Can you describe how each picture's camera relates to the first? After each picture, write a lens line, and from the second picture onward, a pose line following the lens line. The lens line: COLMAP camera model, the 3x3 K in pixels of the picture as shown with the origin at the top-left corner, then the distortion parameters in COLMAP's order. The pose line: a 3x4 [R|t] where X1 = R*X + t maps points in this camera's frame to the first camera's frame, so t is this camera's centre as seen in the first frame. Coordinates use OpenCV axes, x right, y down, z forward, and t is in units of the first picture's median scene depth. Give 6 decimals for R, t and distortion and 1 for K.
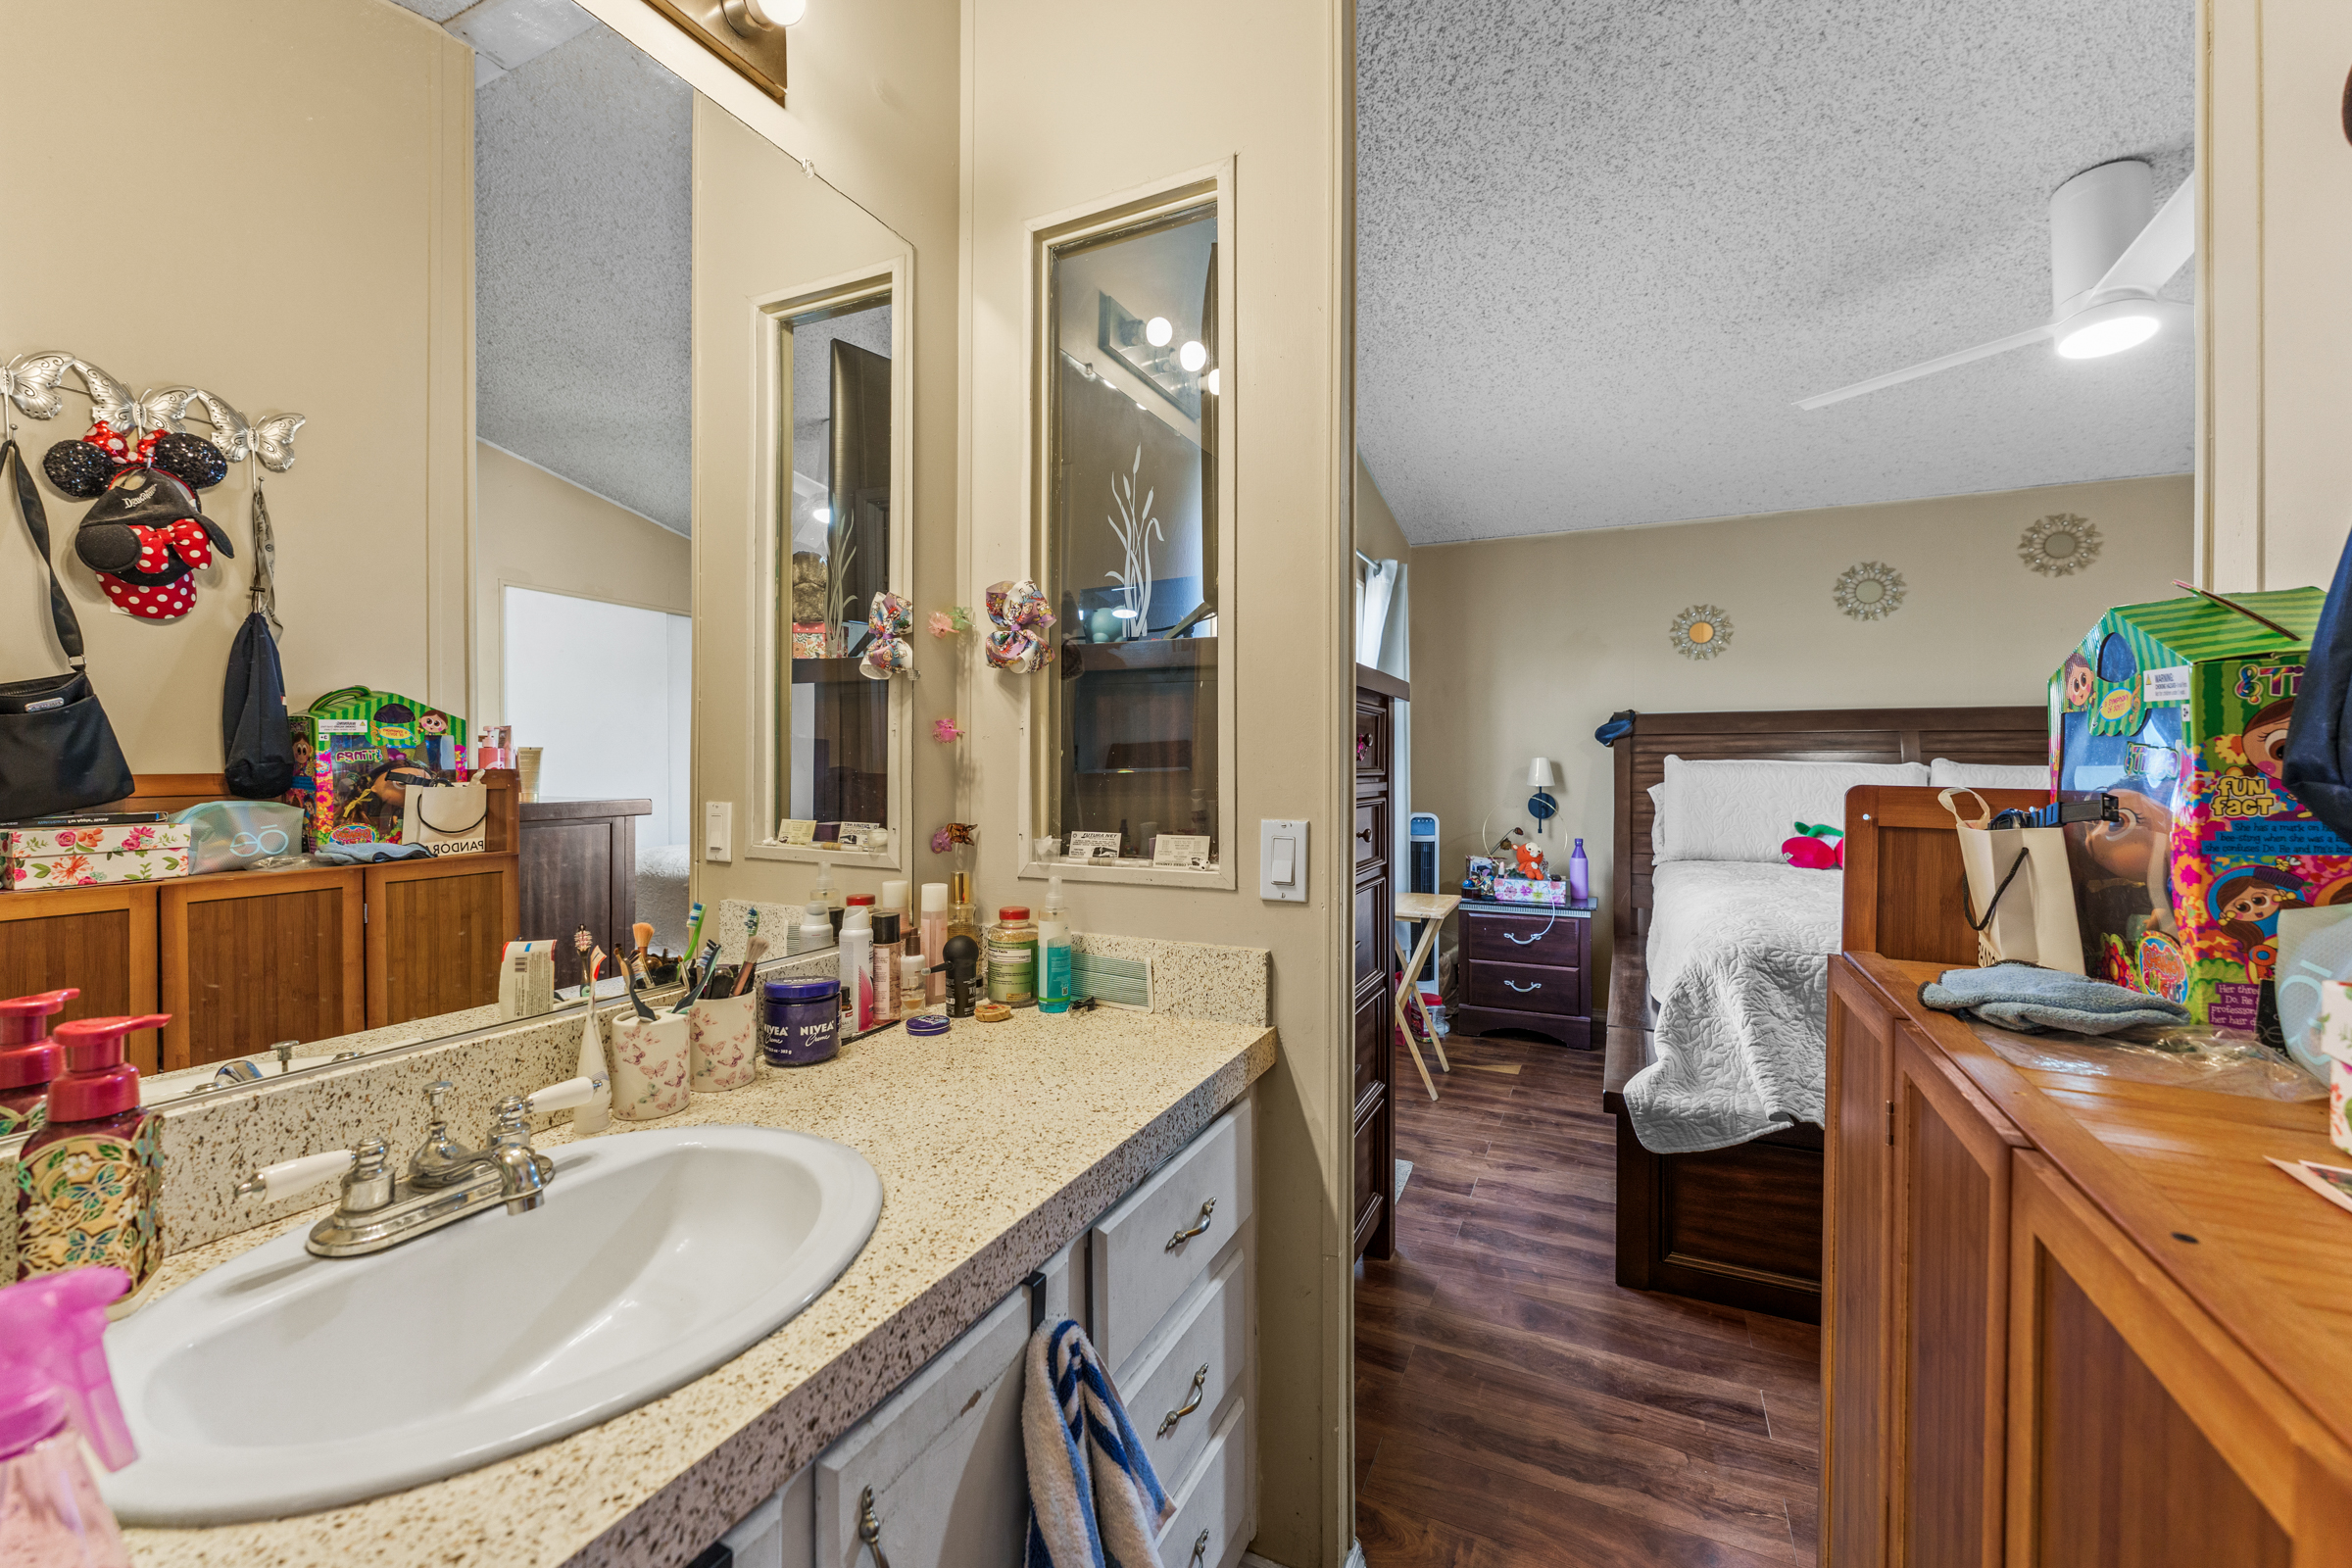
lens RADIAL K [[956.0, 0, 1182.7], [0, 956.0, 759.4], [0, 0, 1]] dist [0.000093, -0.000994]
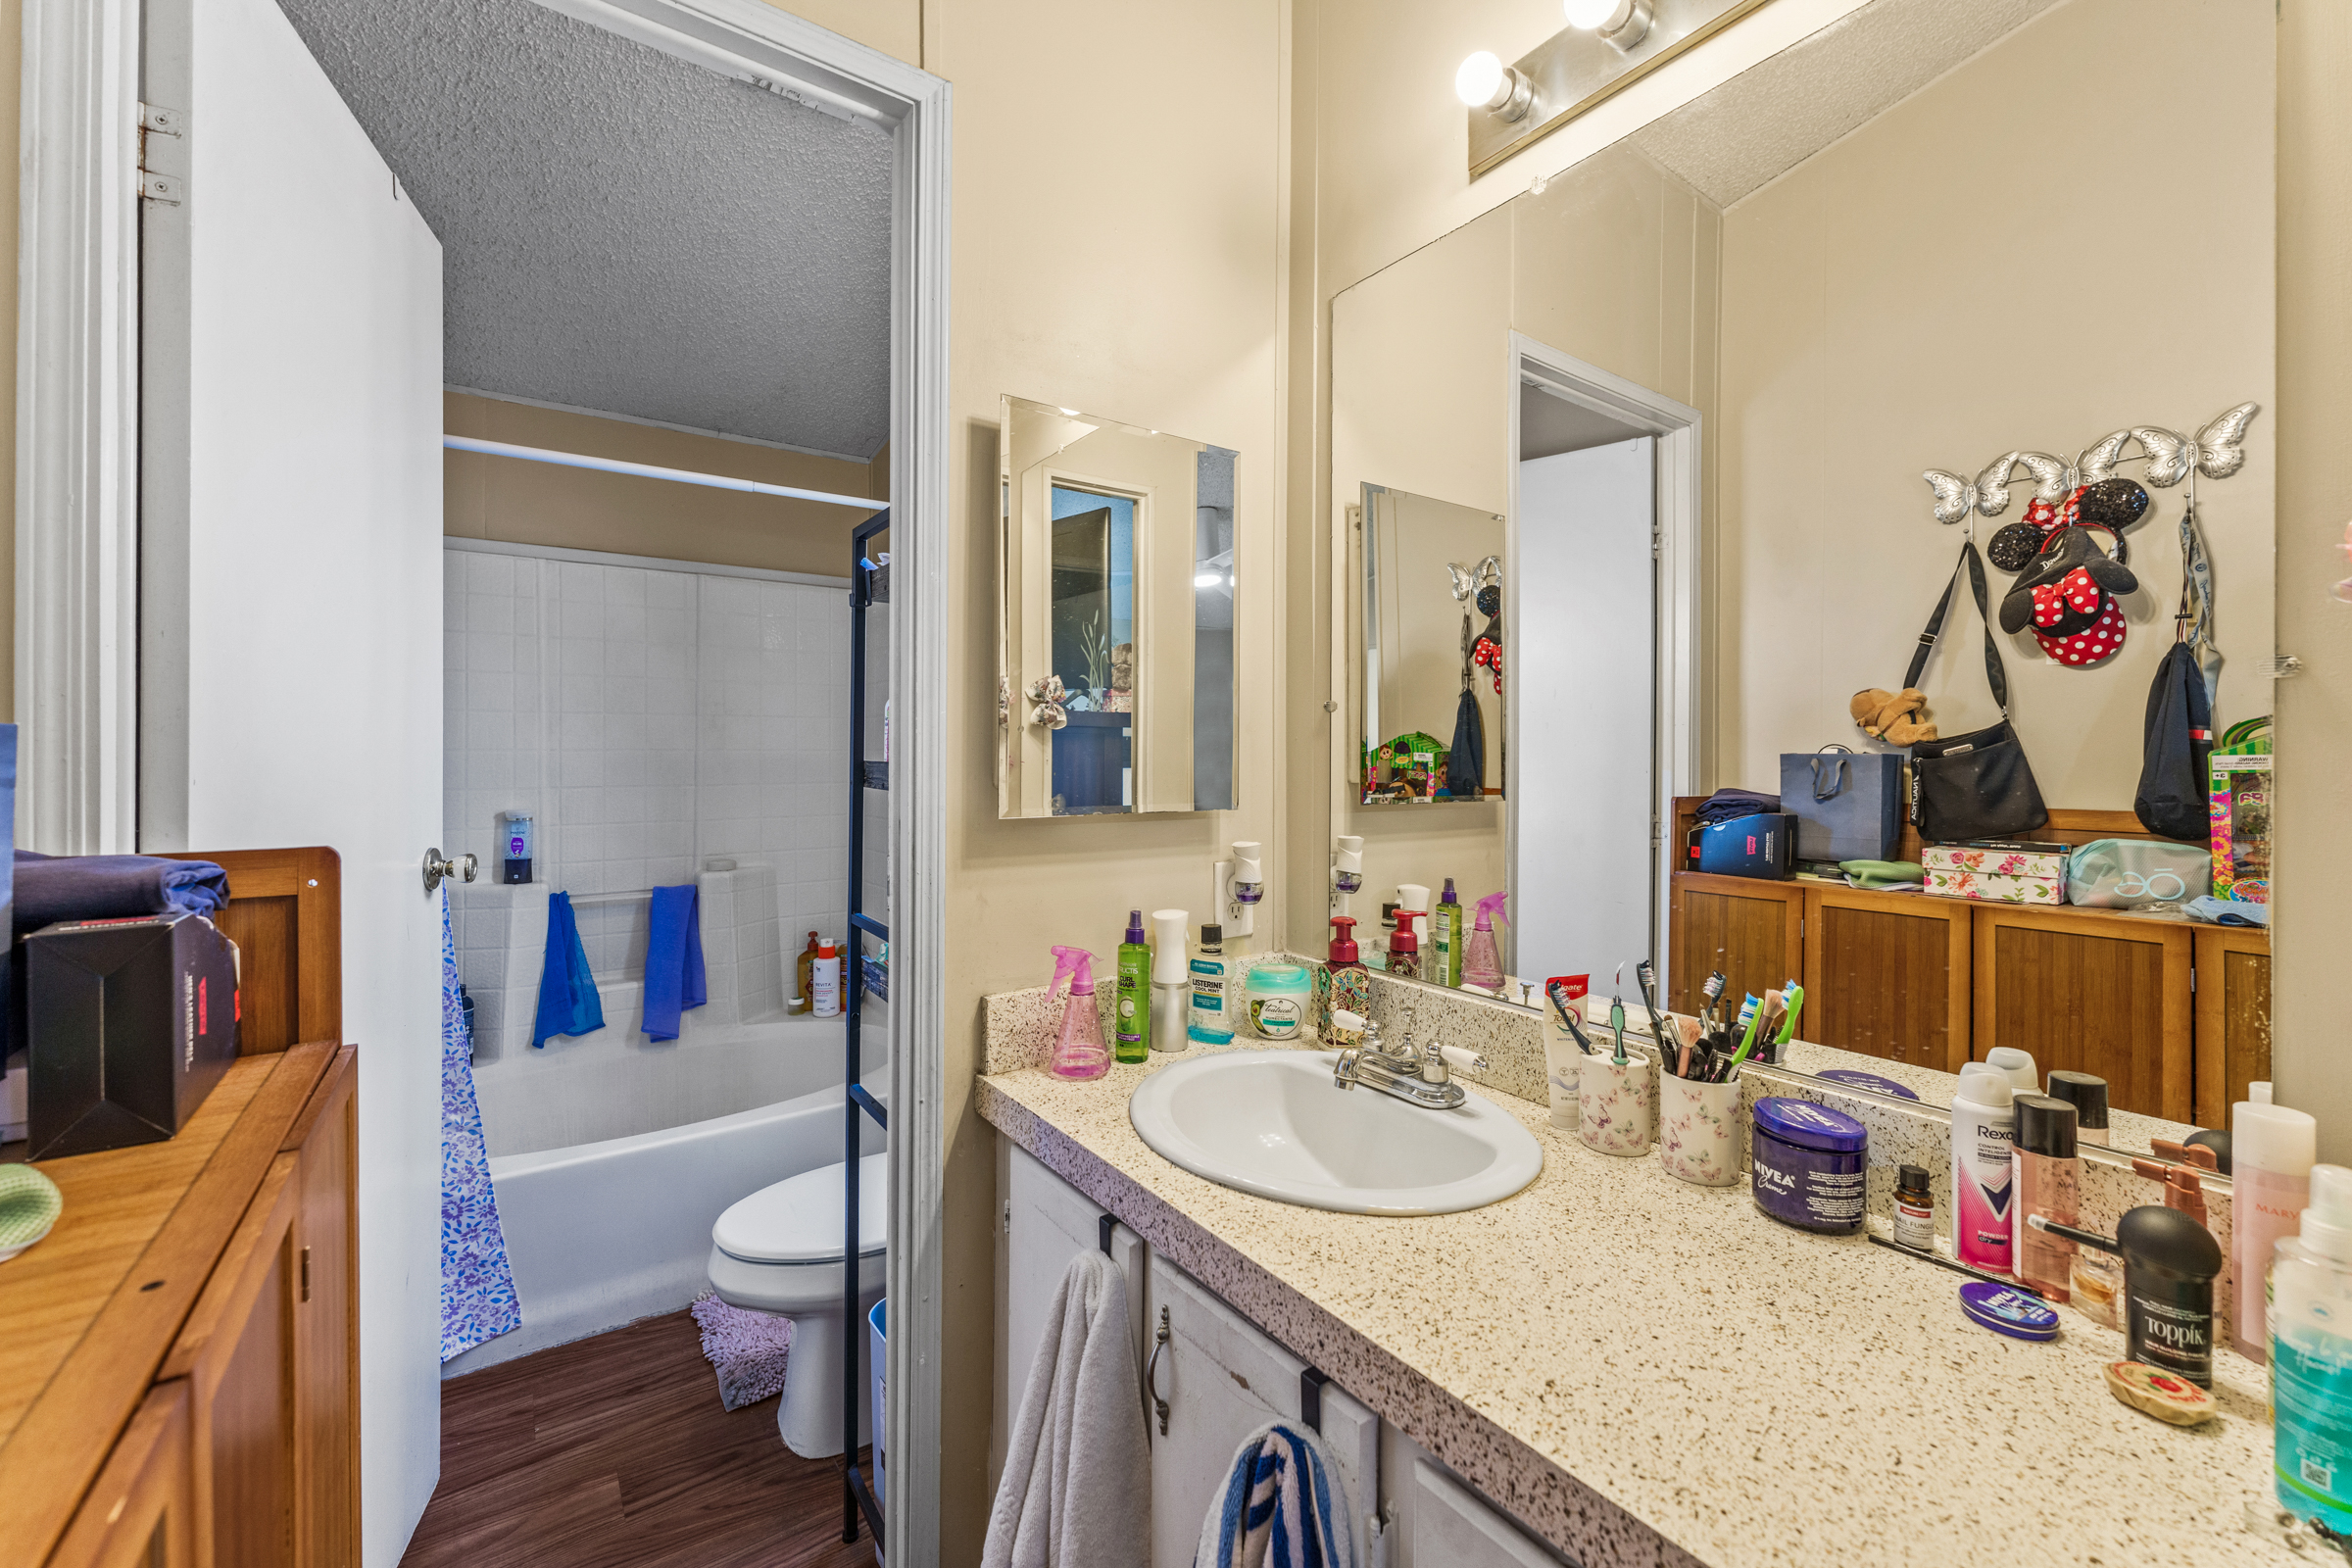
lens RADIAL K [[956.0, 0, 1183.5], [0, 956.0, 763.0], [0, 0, 1]] dist [0.000093, -0.000994]
pose [[-0.484712, 0.001369, -0.874672, 0.362929], [-0.008531, 0.999944, 0.006292, -0.035482], [0.874632, 0.010512, -0.484674, 0.657140]]
